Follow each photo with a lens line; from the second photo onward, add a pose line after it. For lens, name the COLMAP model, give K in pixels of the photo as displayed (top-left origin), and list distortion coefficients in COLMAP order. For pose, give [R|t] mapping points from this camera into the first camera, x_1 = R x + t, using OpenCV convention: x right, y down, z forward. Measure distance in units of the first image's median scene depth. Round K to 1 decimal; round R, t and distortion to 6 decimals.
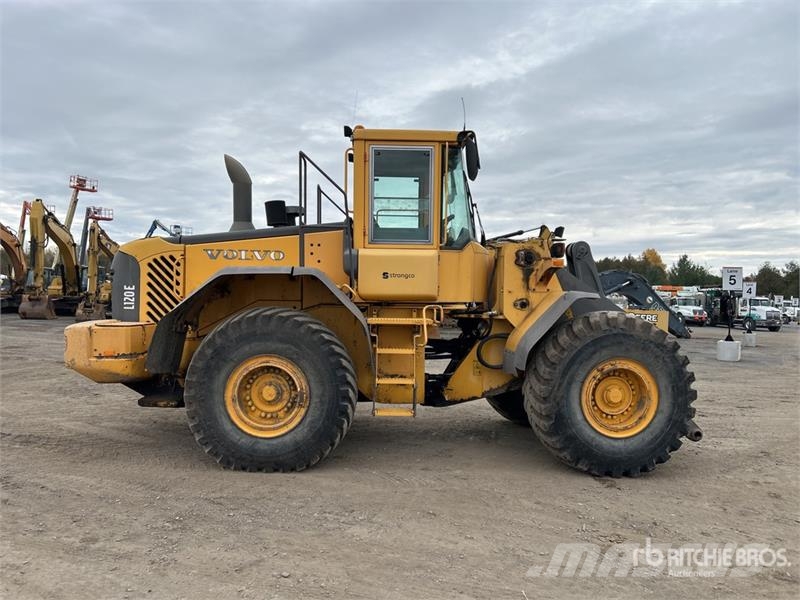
lens RADIAL K [[629.3, 0, 392.1], [0, 629.3, 302.5], [0, 0, 1]] dist [0.037149, -0.003335]
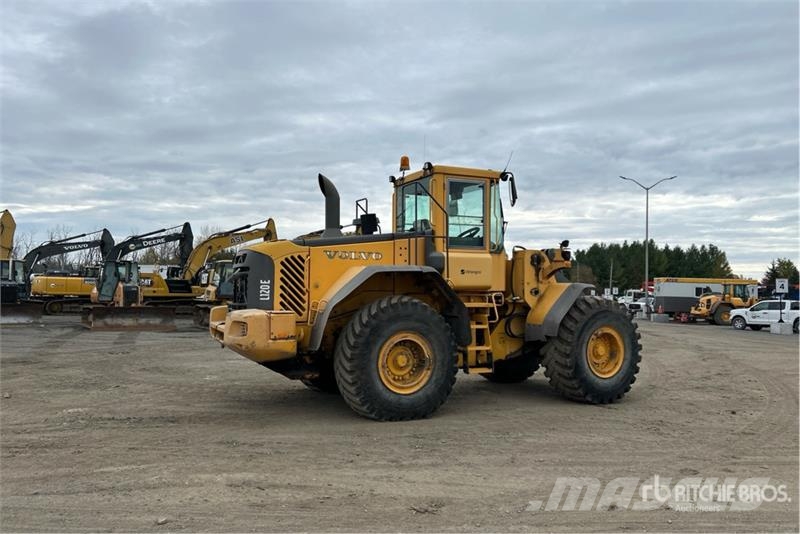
lens RADIAL K [[626.7, 0, 400.0], [0, 626.7, 267.0], [0, 0, 1]] dist [0.013517, -0.001066]
pose [[0.914546, 0.004494, 0.404456, -0.717724], [0.012915, 0.999104, -0.040303, -0.000615], [-0.404275, 0.042083, 0.913669, -0.203624]]
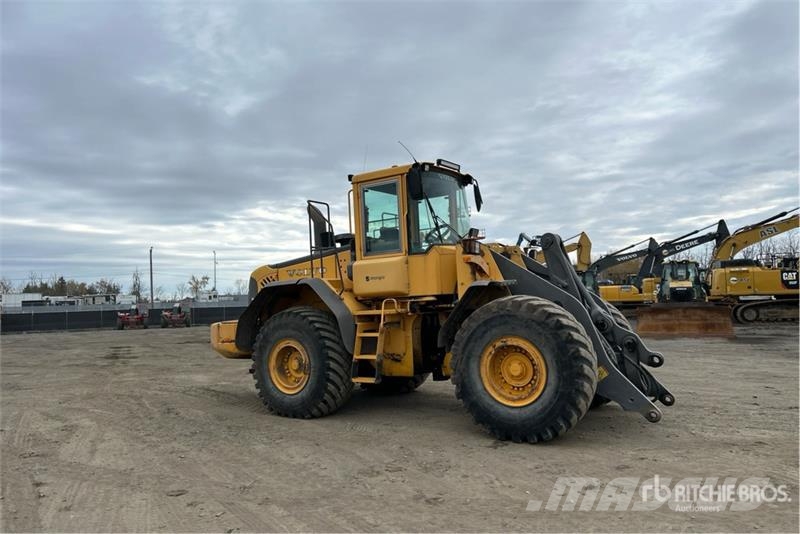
lens RADIAL K [[626.7, 0, 400.0], [0, 626.7, 267.0], [0, 0, 1]] dist [0.013517, -0.001066]
pose [[0.793925, -0.088024, -0.601611, 0.889713], [0.047180, 0.995400, -0.083379, 0.048732], [0.606183, 0.037813, 0.794426, -0.025405]]
